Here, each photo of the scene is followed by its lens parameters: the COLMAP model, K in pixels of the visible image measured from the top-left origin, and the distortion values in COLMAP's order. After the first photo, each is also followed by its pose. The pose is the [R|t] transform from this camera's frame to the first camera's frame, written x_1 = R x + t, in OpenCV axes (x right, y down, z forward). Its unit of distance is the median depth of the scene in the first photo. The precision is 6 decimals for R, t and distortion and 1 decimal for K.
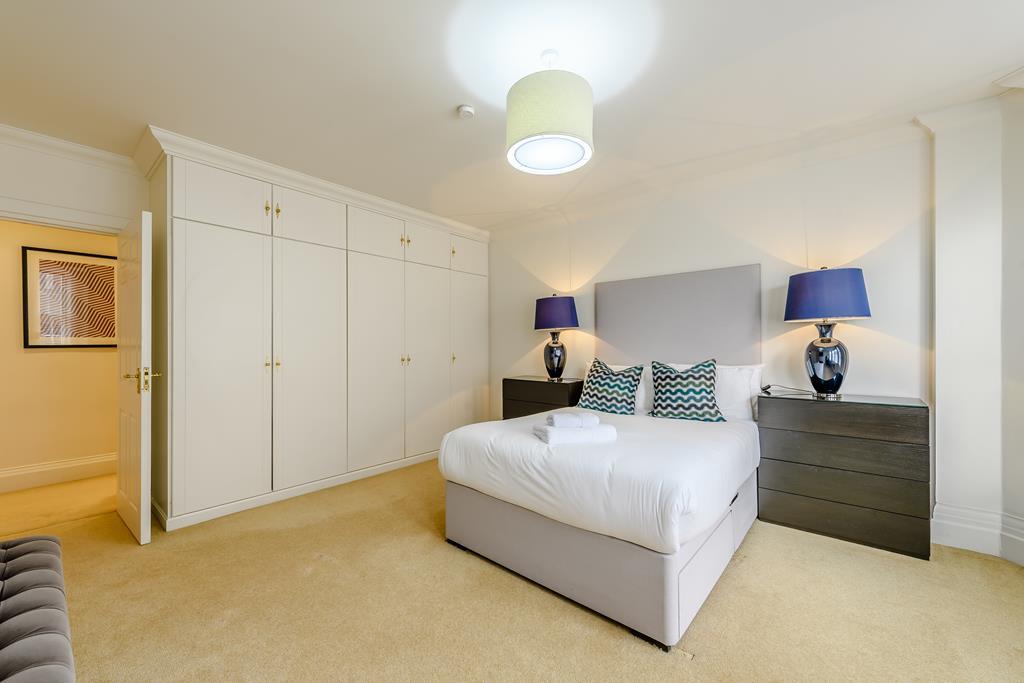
lens RADIAL K [[401.3, 0, 509.2], [0, 401.3, 347.0], [0, 0, 1]] dist [0.015606, -0.002458]
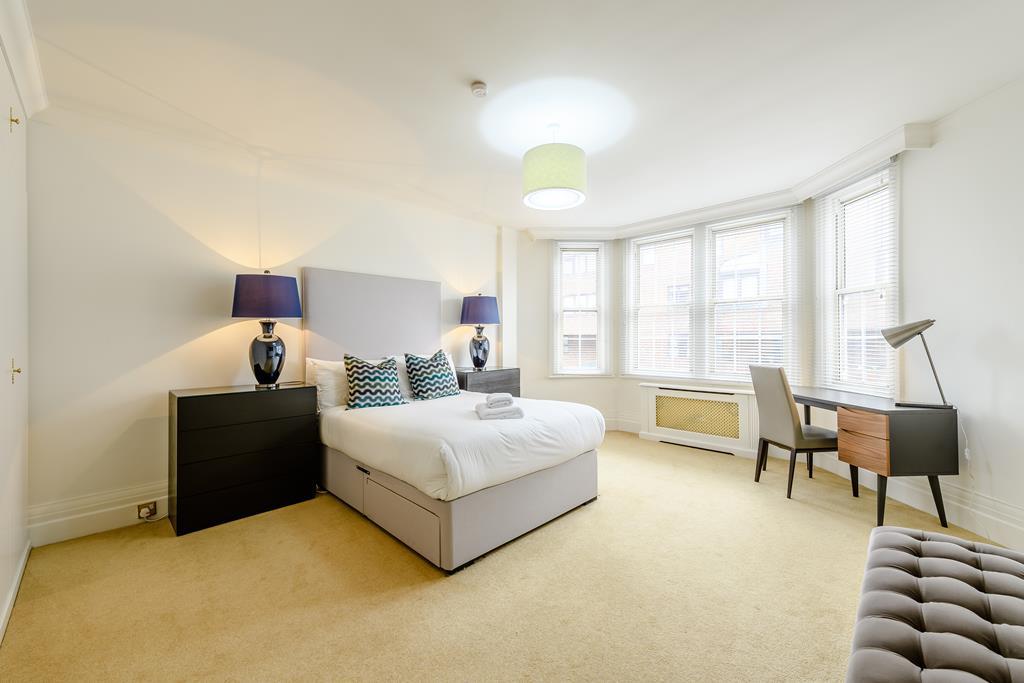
lens RADIAL K [[401.3, 0, 518.5], [0, 401.3, 342.2], [0, 0, 1]] dist [0.015606, -0.002458]
pose [[0.061677, -0.004718, 0.998085, -0.615156], [0.007946, 0.999959, 0.004236, 0.000400], [-0.998065, 0.007669, 0.061712, 0.505736]]
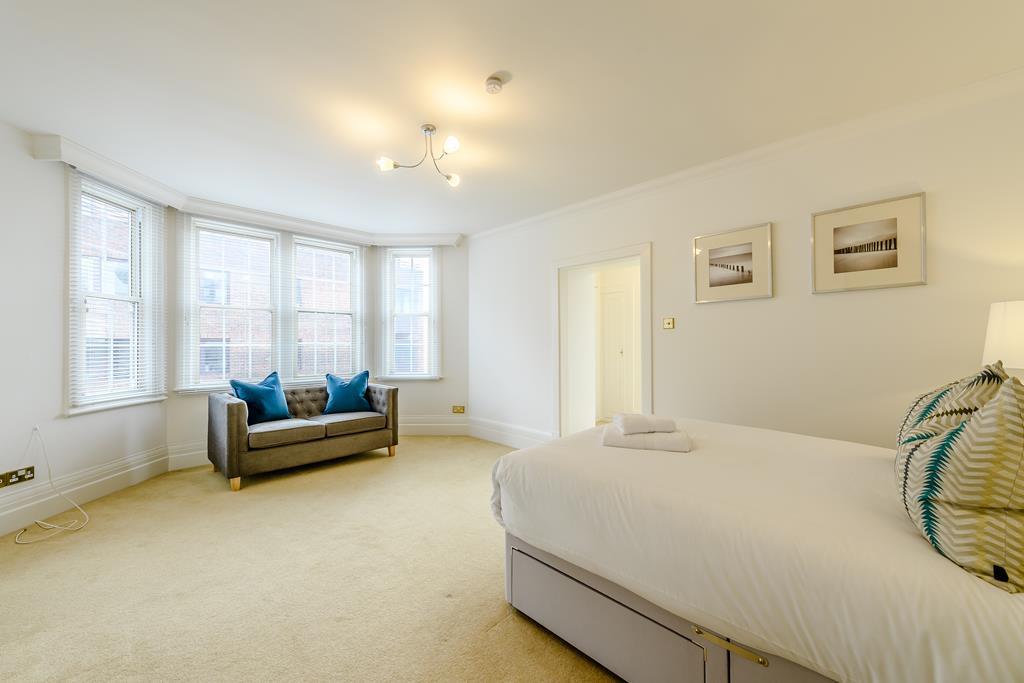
lens RADIAL K [[401.3, 0, 512.8], [0, 401.3, 338.0], [0, 0, 1]] dist [0.015606, -0.002458]
pose [[-0.997188, 0.007247, 0.074587, -0.160907], [0.006163, 0.999872, -0.014754, 0.000780], [-0.074684, -0.014253, -0.997105, 1.175258]]
